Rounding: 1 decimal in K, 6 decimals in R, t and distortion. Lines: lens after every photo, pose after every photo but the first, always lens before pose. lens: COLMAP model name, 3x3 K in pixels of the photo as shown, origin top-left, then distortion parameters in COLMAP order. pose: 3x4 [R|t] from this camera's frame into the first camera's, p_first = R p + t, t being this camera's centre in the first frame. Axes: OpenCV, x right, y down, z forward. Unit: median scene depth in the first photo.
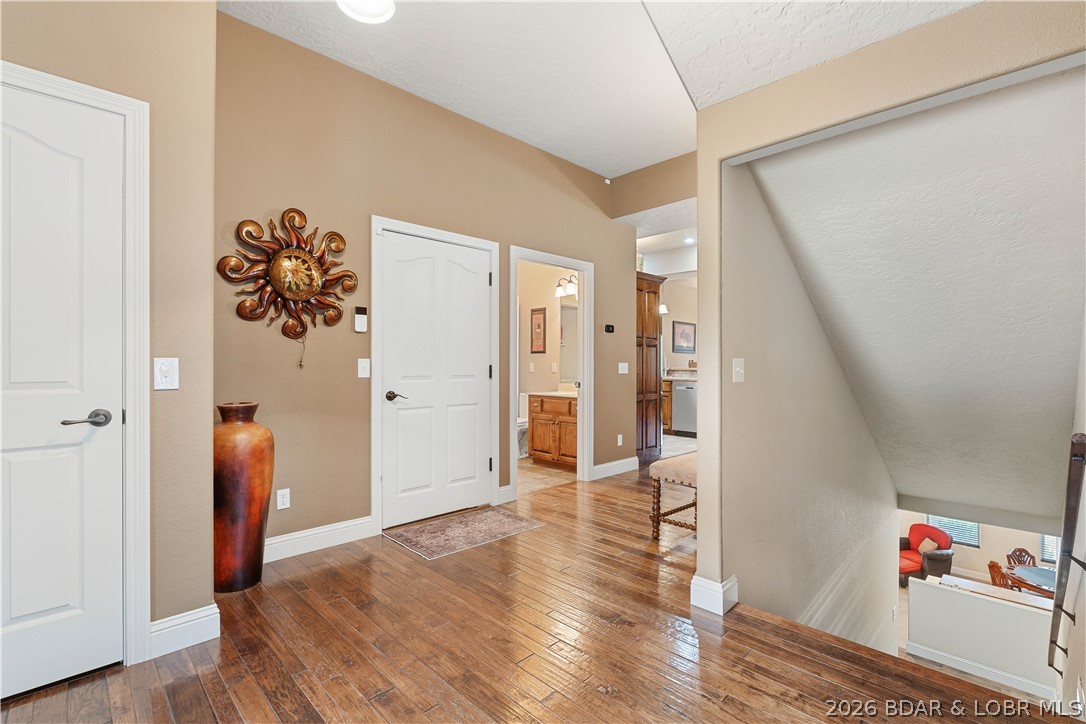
lens RADIAL K [[489.5, 0, 543.5], [0, 489.5, 361.2], [0, 0, 1]] dist [-0.005507, 0.004050]
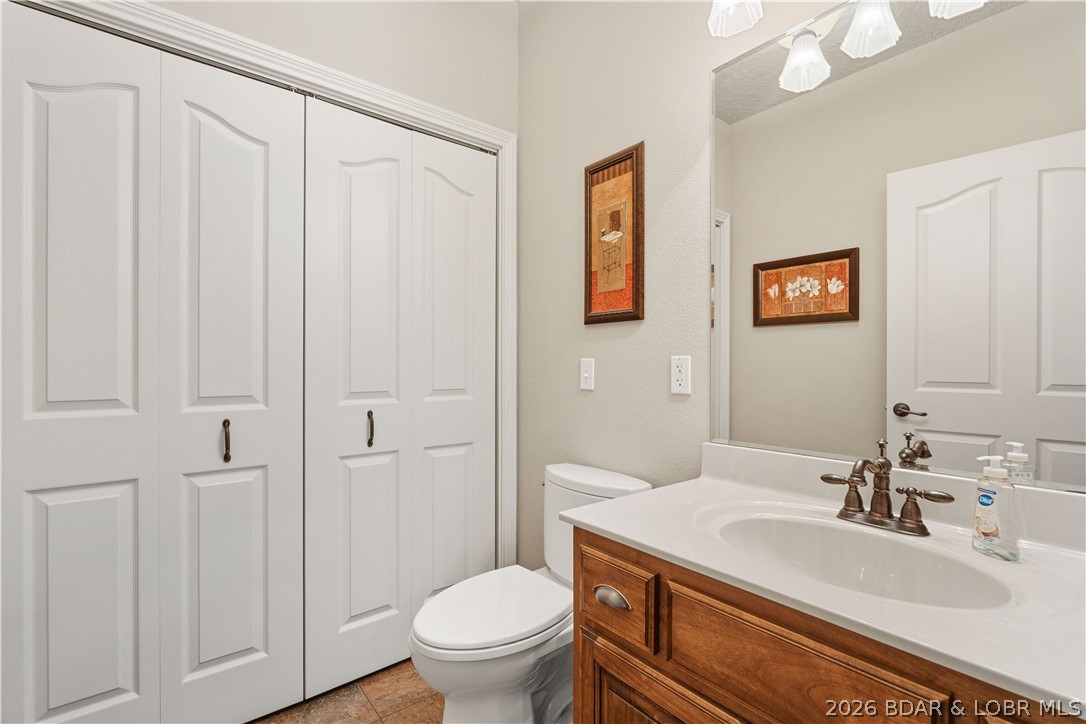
lens RADIAL K [[489.5, 0, 543.6], [0, 489.5, 366.1], [0, 0, 1]] dist [-0.005507, 0.004050]
pose [[0.994152, -0.004944, -0.107878, -0.019875], [0.004503, 0.999981, -0.004326, 0.009948], [0.107897, 0.003815, 0.994155, 0.726117]]
